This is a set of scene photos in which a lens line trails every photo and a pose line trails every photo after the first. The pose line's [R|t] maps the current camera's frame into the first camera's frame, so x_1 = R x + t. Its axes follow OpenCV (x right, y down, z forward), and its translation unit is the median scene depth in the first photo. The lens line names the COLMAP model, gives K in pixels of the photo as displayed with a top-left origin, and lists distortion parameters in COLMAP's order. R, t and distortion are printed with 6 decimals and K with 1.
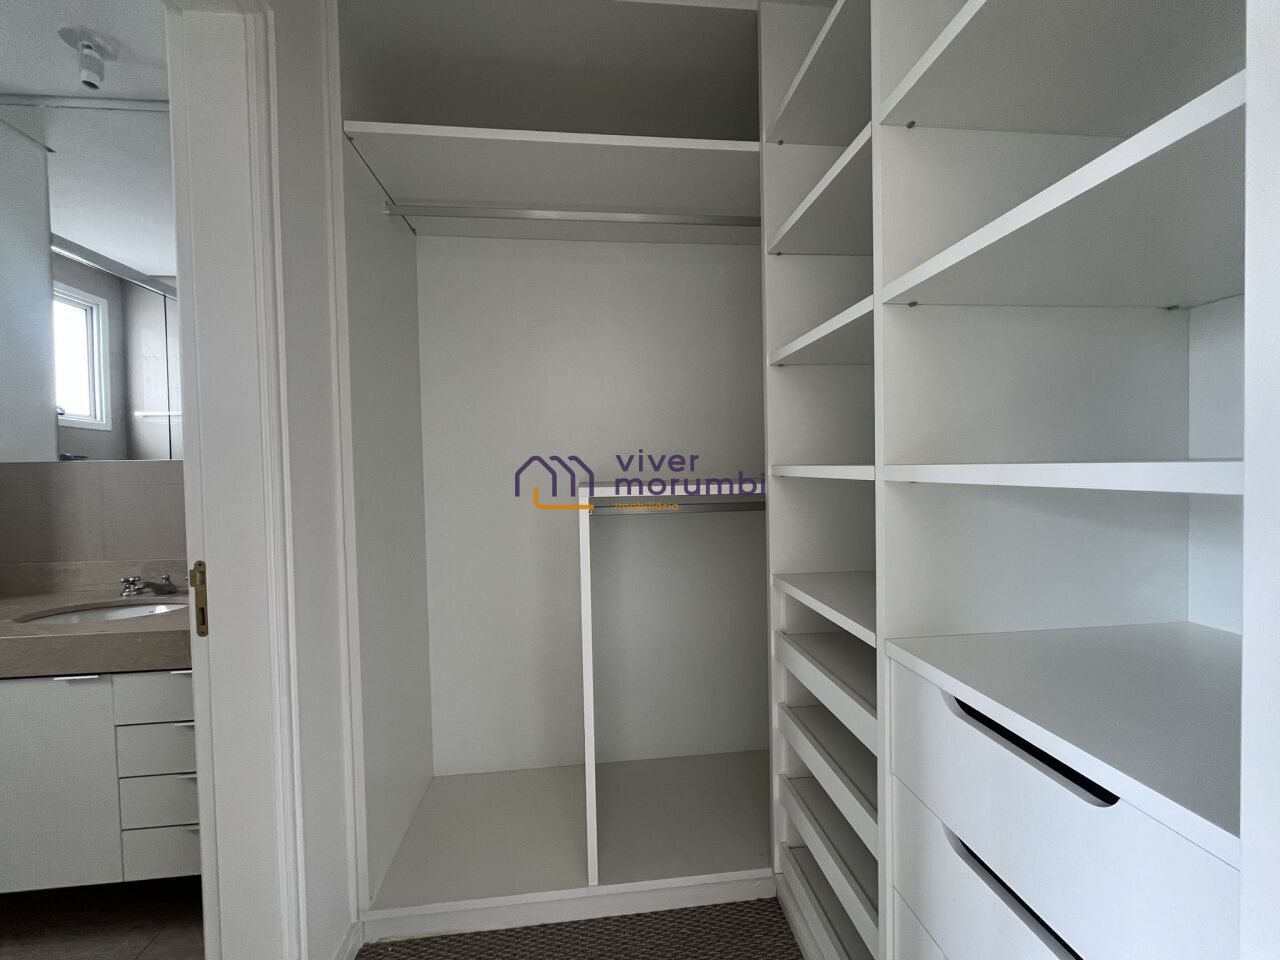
lens RADIAL K [[530.2, 0, 640.0], [0, 530.2, 477.0], [0, 0, 1]] dist [0.002152, -0.000103]
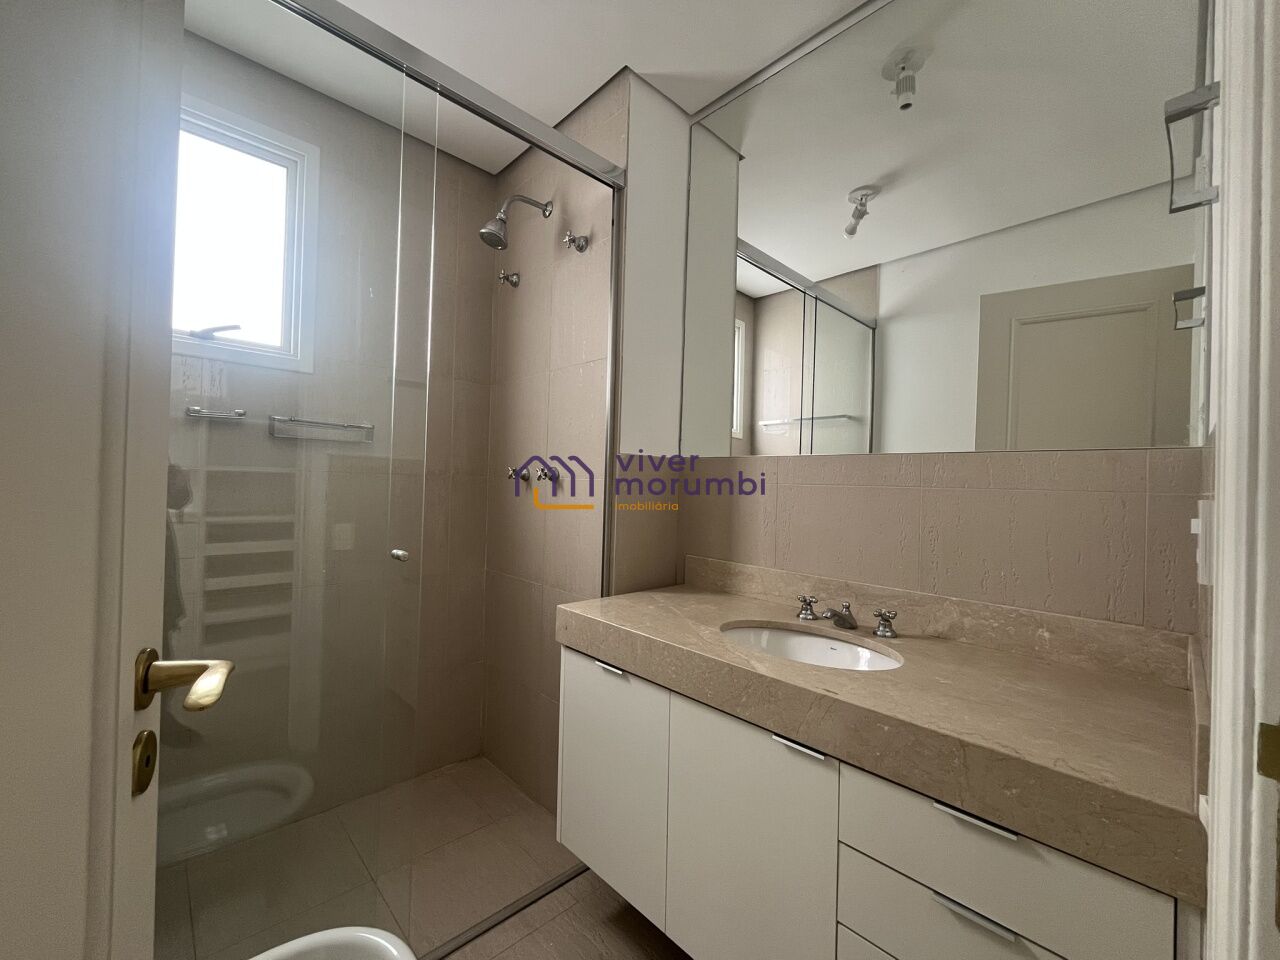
lens RADIAL K [[530.2, 0, 639.7], [0, 530.2, 480.9], [0, 0, 1]] dist [0.002152, -0.000103]
pose [[0.619411, 0.033461, -0.784353, -0.467522], [-0.057540, 0.998339, -0.002851, 0.027693], [0.782955, 0.046898, 0.620308, 0.274643]]
